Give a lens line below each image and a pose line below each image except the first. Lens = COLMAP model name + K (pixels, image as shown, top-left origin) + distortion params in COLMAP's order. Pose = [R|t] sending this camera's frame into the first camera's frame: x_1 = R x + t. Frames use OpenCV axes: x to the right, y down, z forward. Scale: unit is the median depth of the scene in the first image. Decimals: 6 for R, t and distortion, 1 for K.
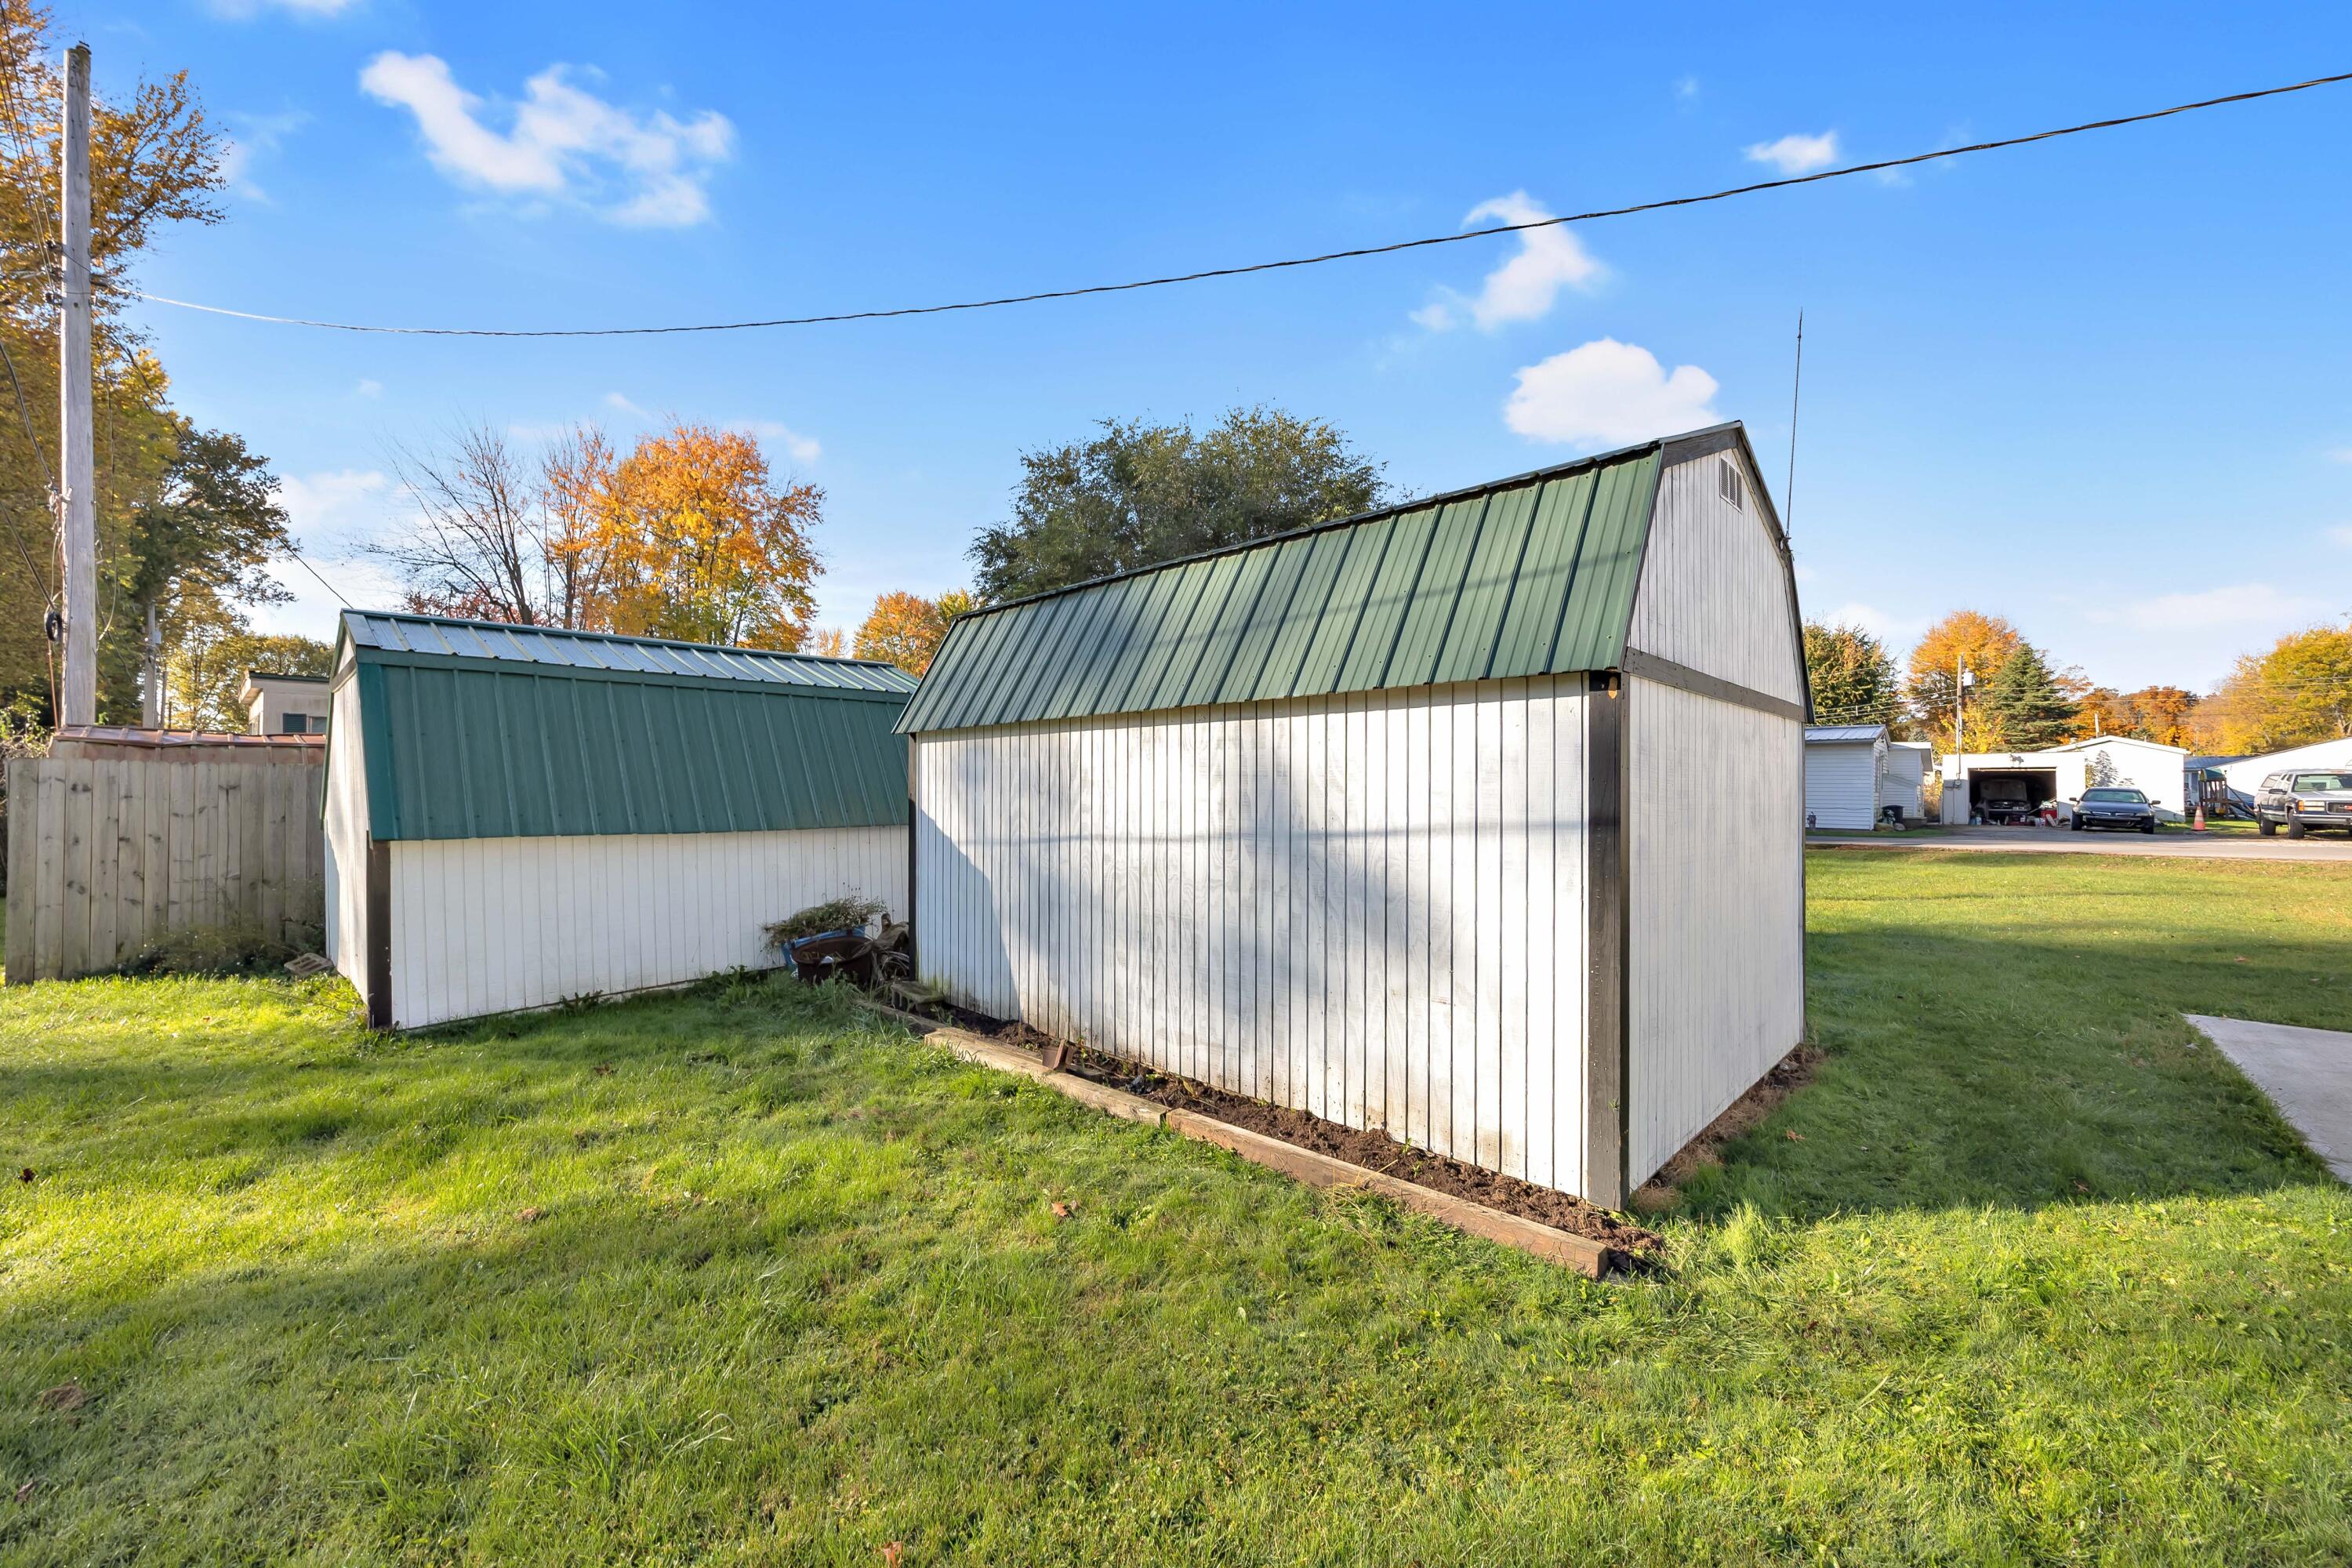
lens RADIAL K [[907.3, 0, 1182.1], [0, 907.3, 786.5], [0, 0, 1]] dist [-0.005837, 0.000911]
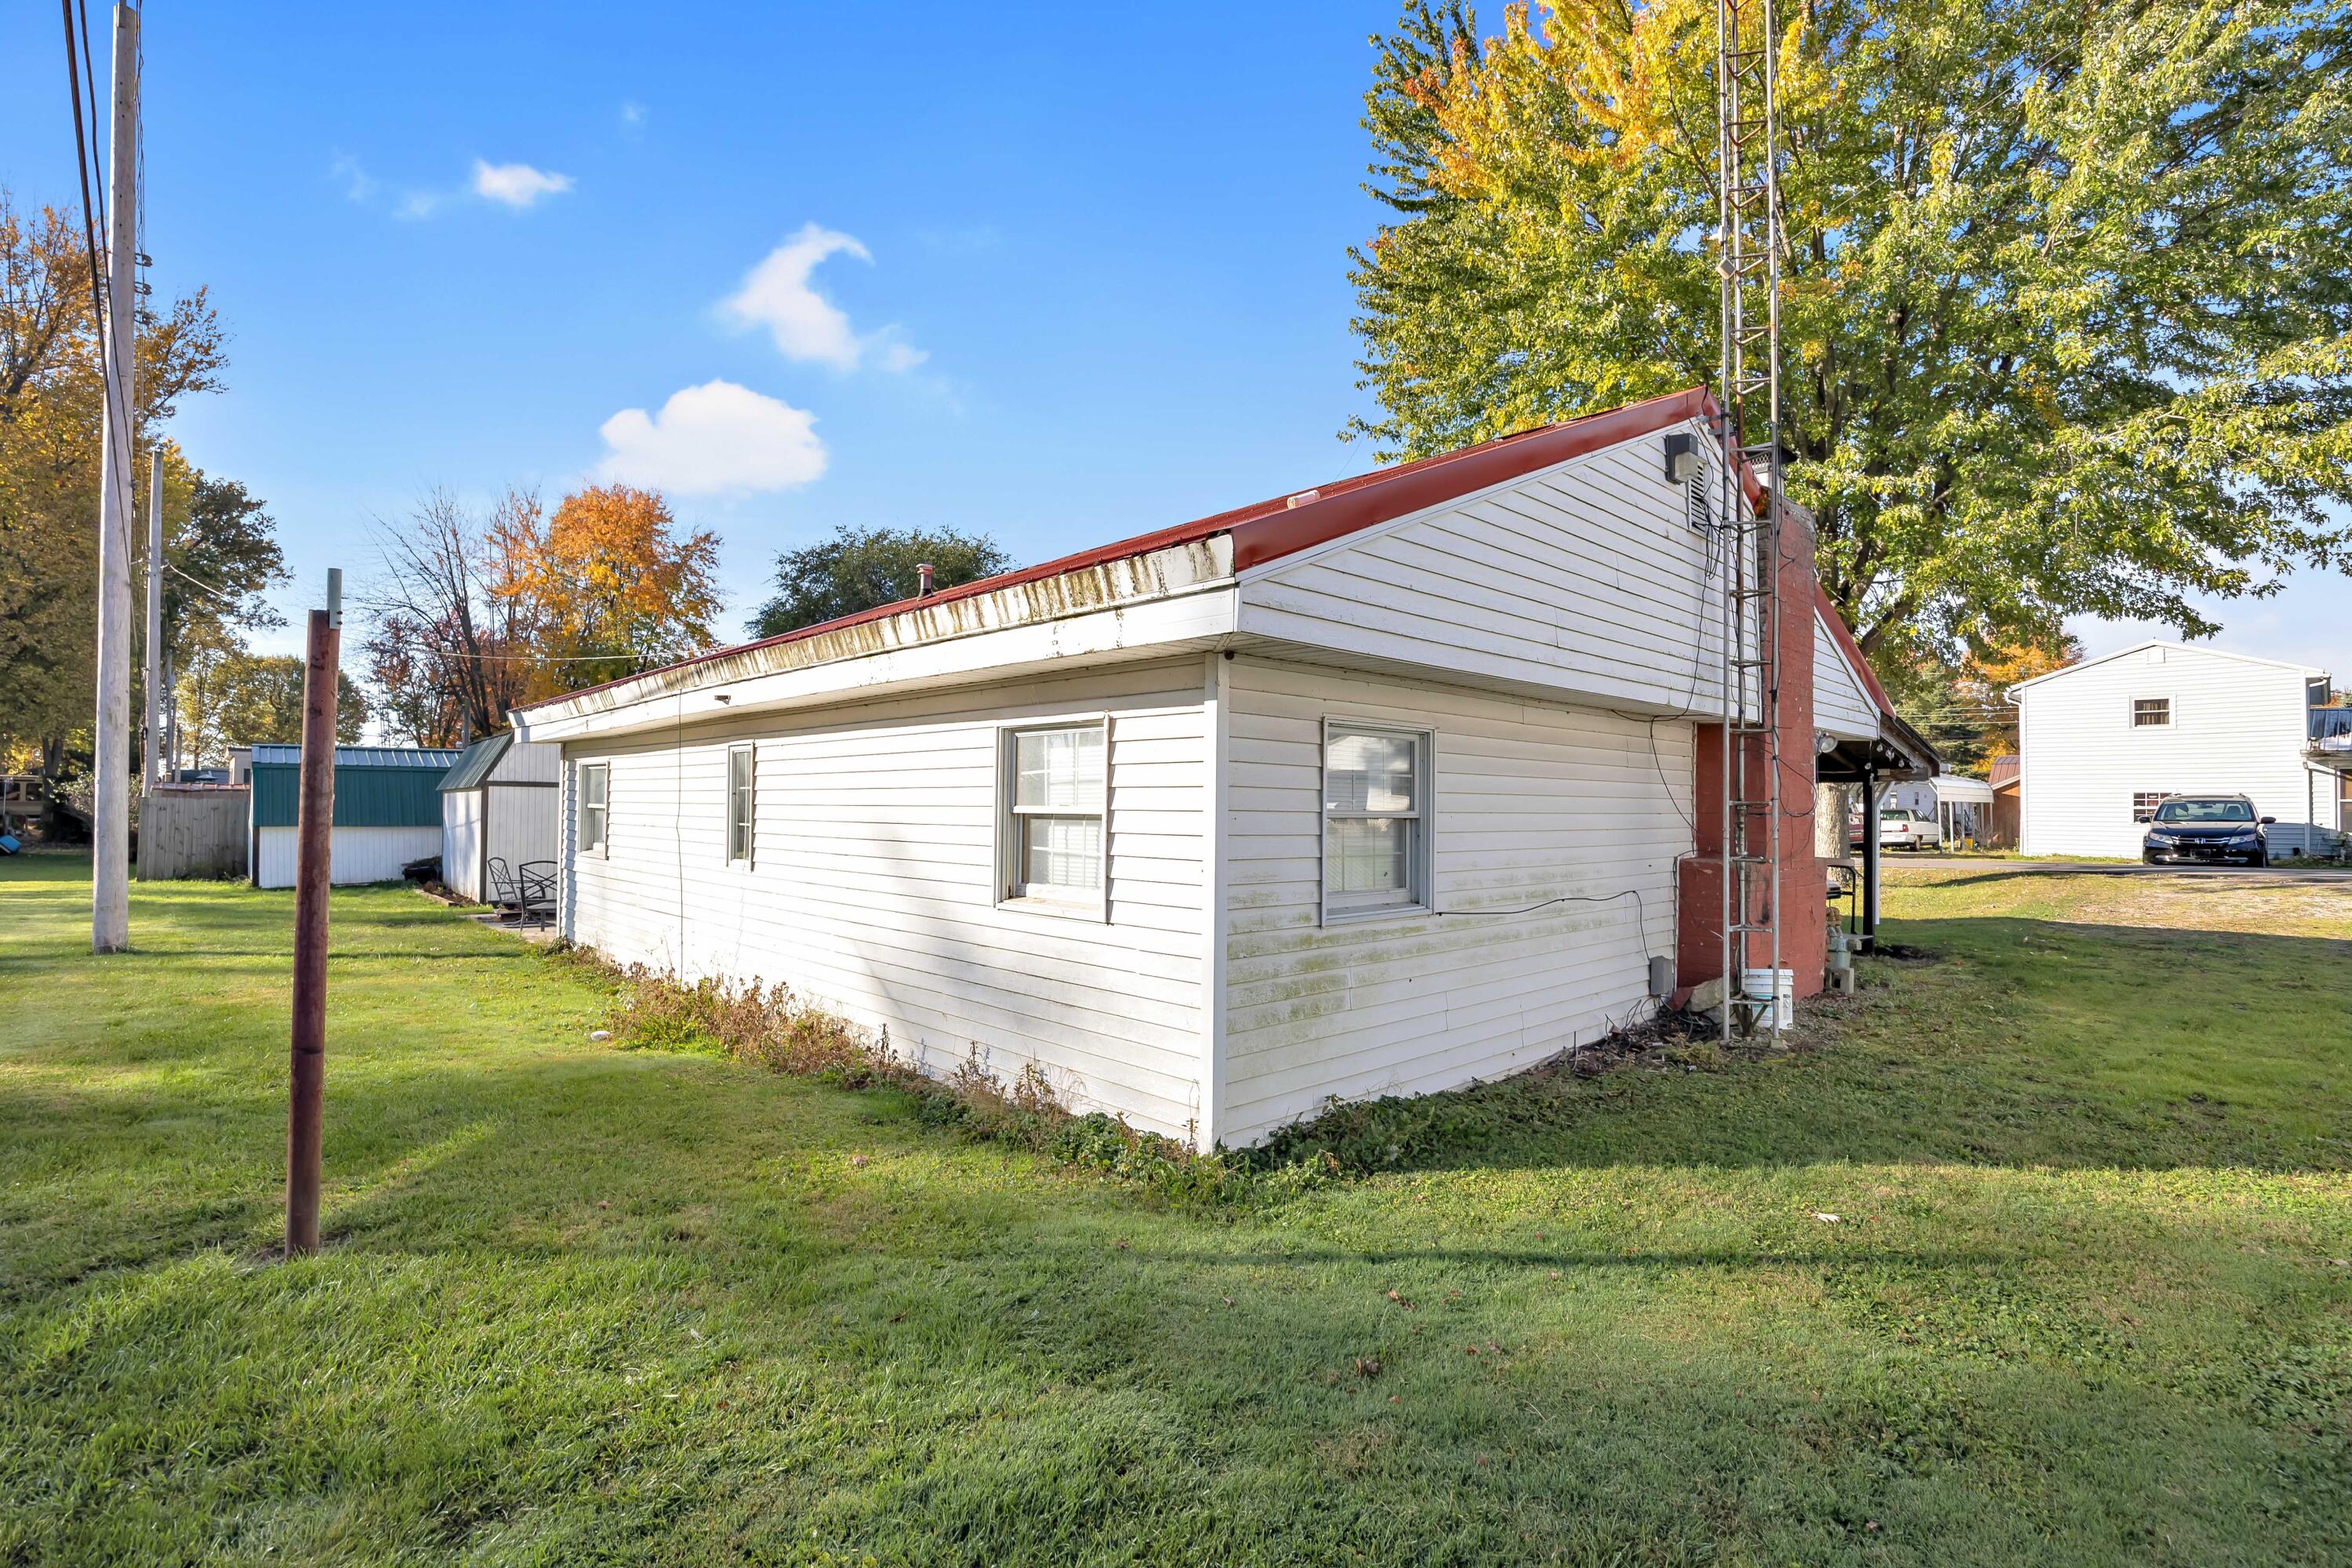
lens RADIAL K [[1100.7, 0, 1172.7], [0, 1100.7, 787.4], [0, 0, 1]] dist [-0.018141, 0.002252]
pose [[0.995198, 0.002243, -0.097859, 0.182093], [-0.004177, 0.999800, -0.019568, -0.000990], [0.097796, 0.019883, 0.995008, -0.168181]]
